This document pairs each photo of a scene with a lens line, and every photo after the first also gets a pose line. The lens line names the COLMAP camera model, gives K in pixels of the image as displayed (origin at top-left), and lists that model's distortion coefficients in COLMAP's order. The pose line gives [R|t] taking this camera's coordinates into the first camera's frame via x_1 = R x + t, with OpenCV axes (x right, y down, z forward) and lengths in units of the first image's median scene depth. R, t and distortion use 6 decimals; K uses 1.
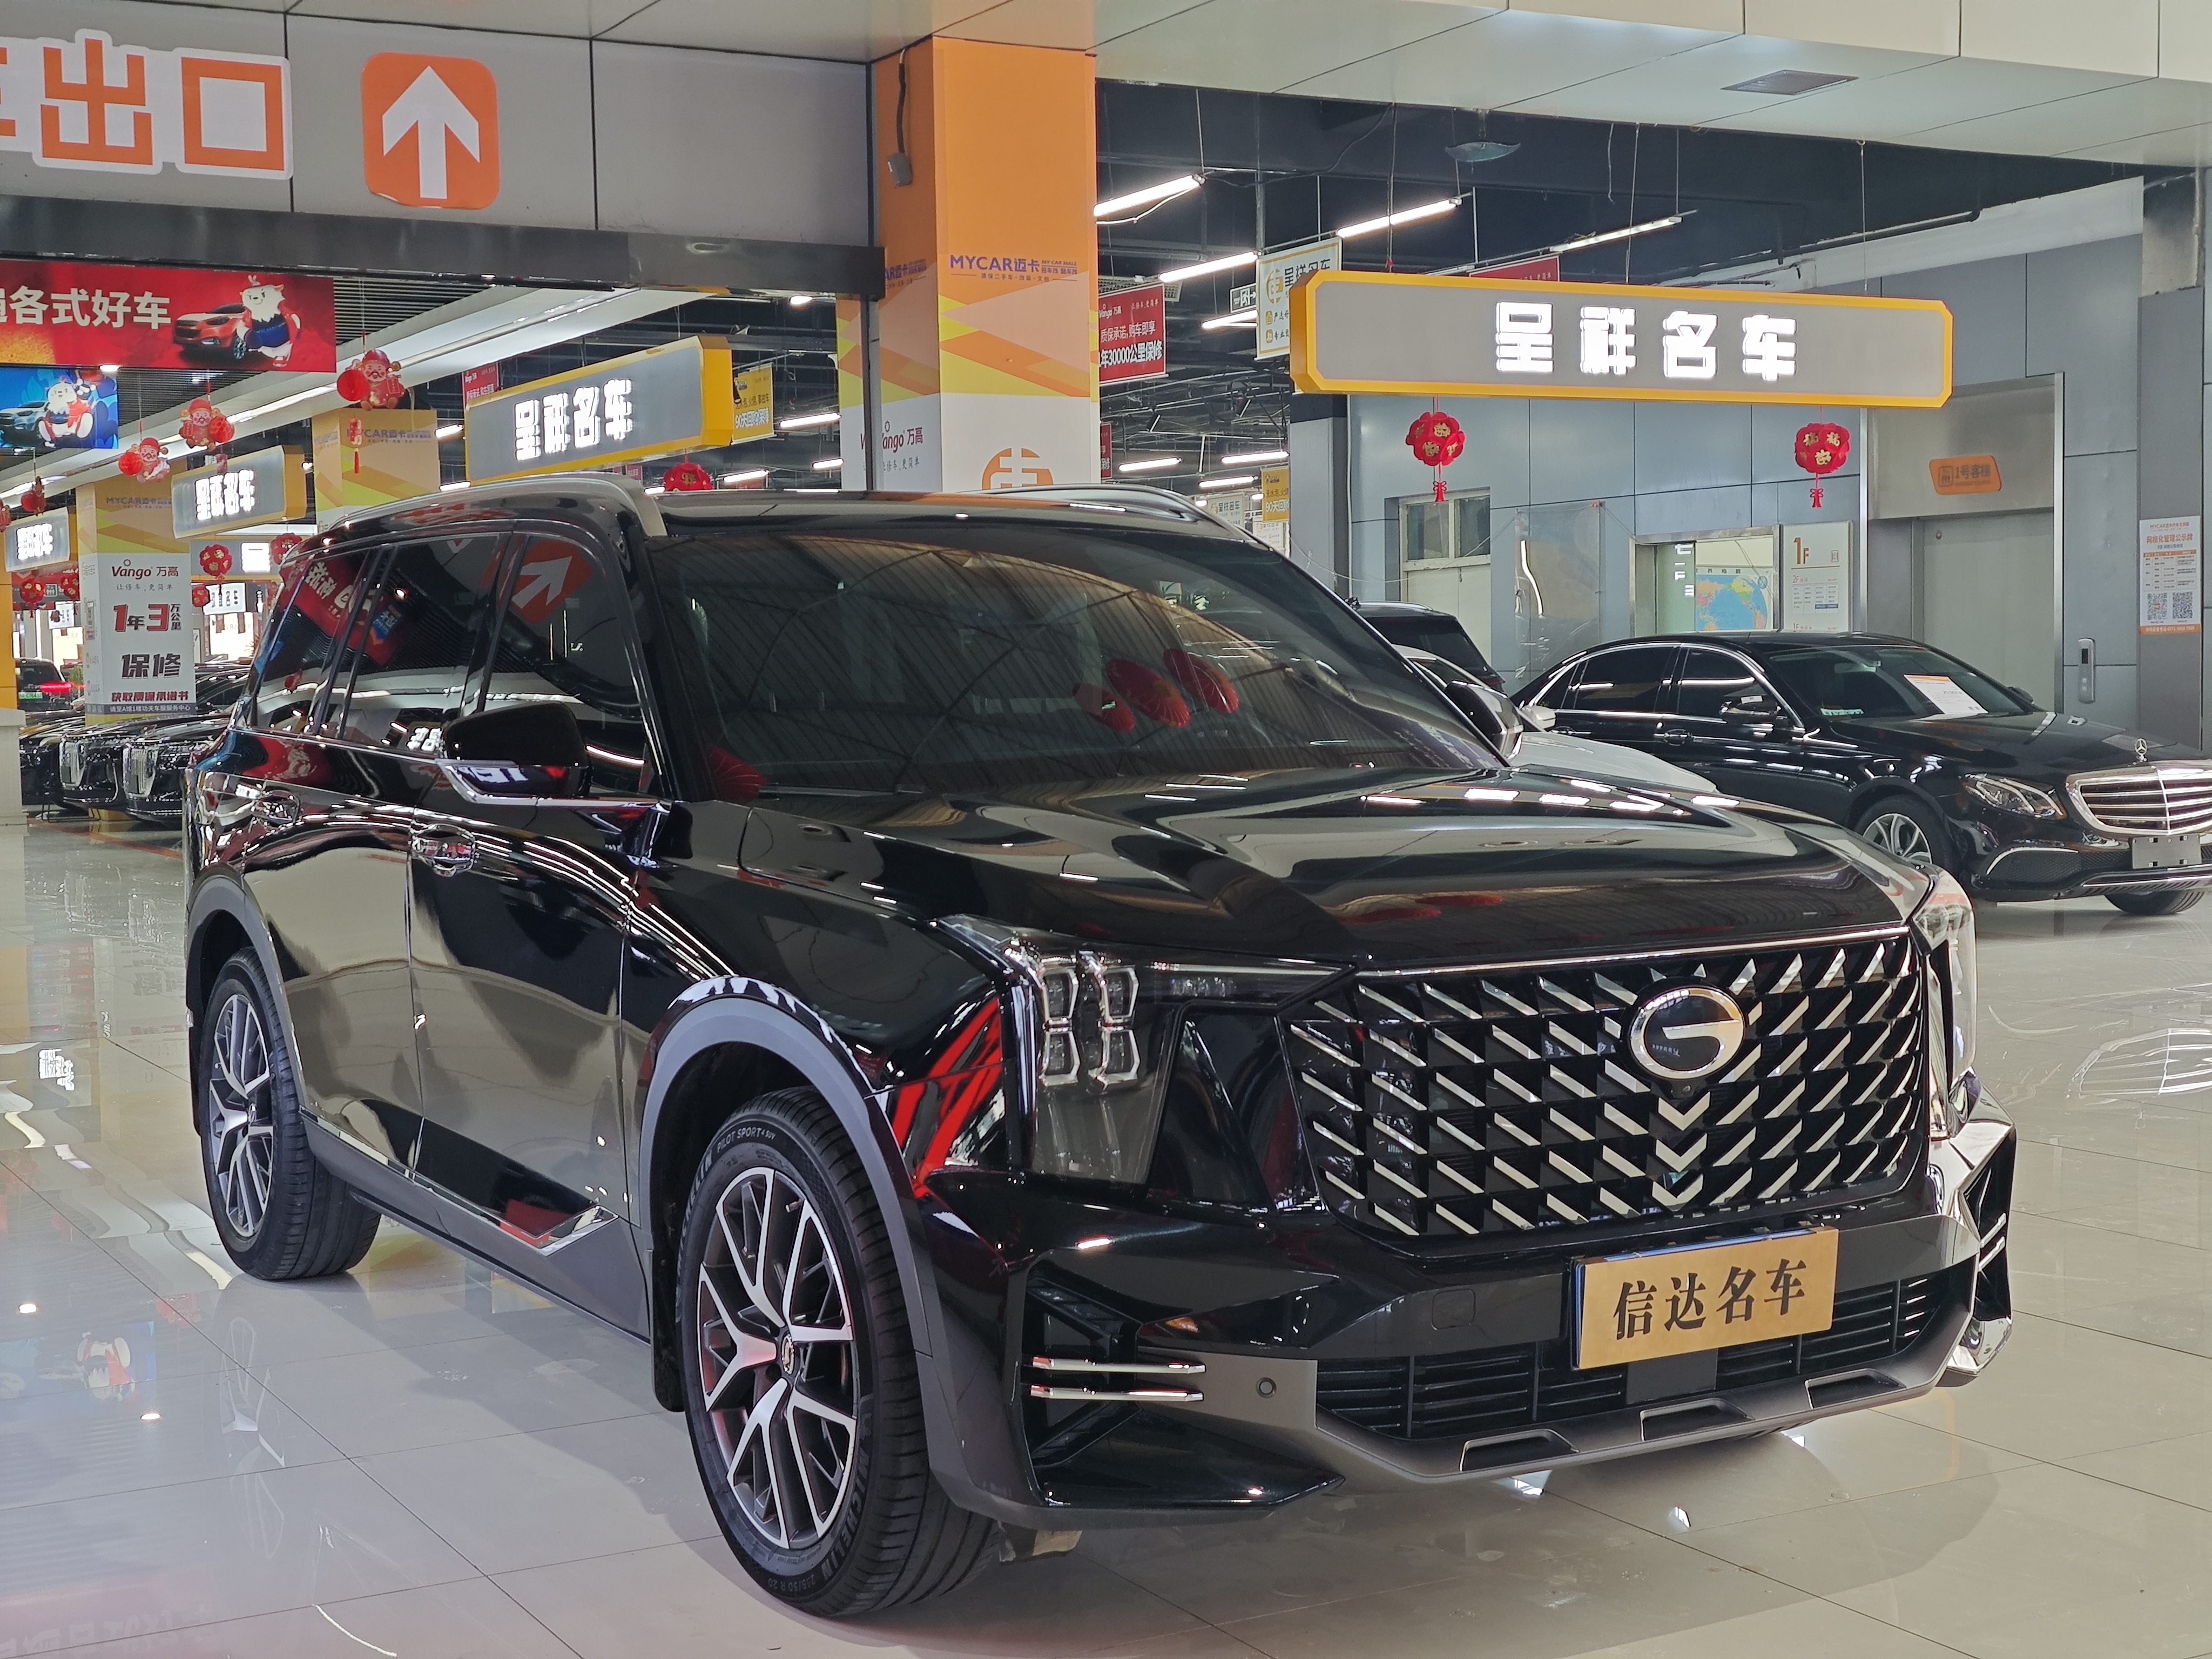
lens RADIAL K [[2988.3, 0, 1115.6], [0, 2988.3, 903.8], [0, 0, 1]] dist [0.137014, -0.327045]
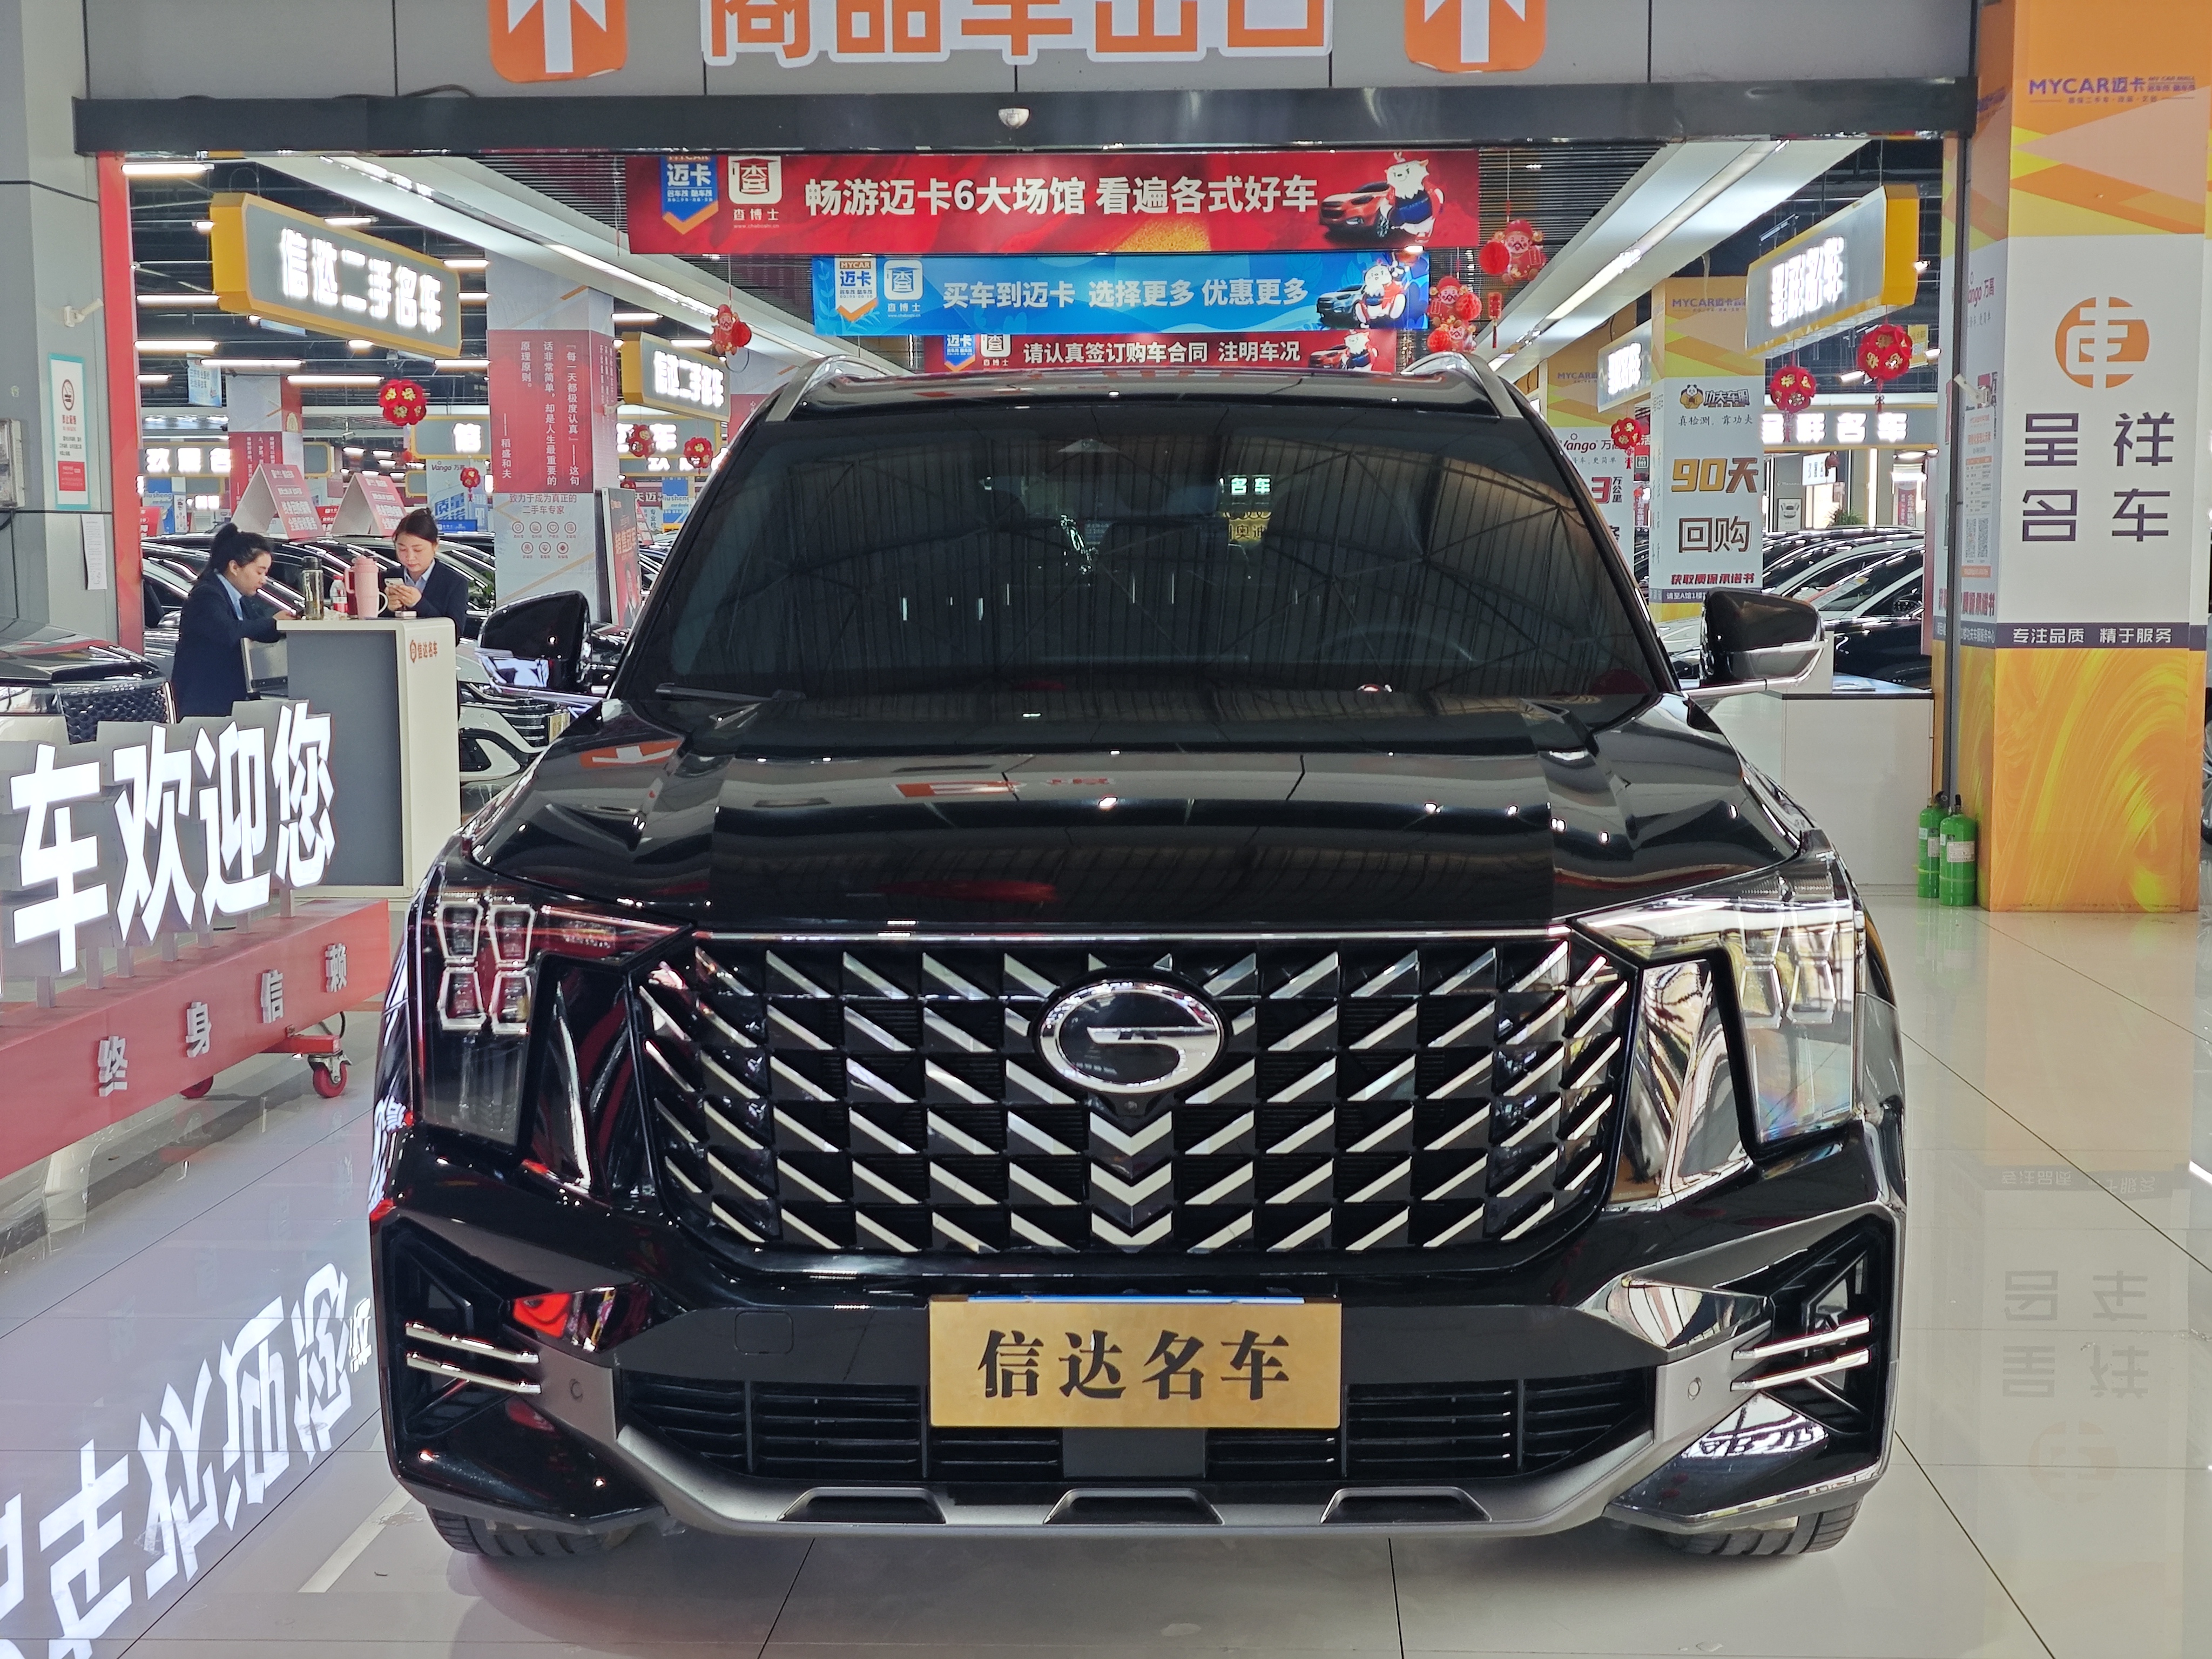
lens RADIAL K [[2988.3, 0, 1115.6], [0, 2988.3, 903.8], [0, 0, 1]] dist [0.137014, -0.327045]
pose [[0.852993, 0.074565, -0.516569, 0.583852], [-0.052165, 0.996966, 0.057771, -0.038223], [0.519310, -0.022331, 0.854294, 0.299957]]
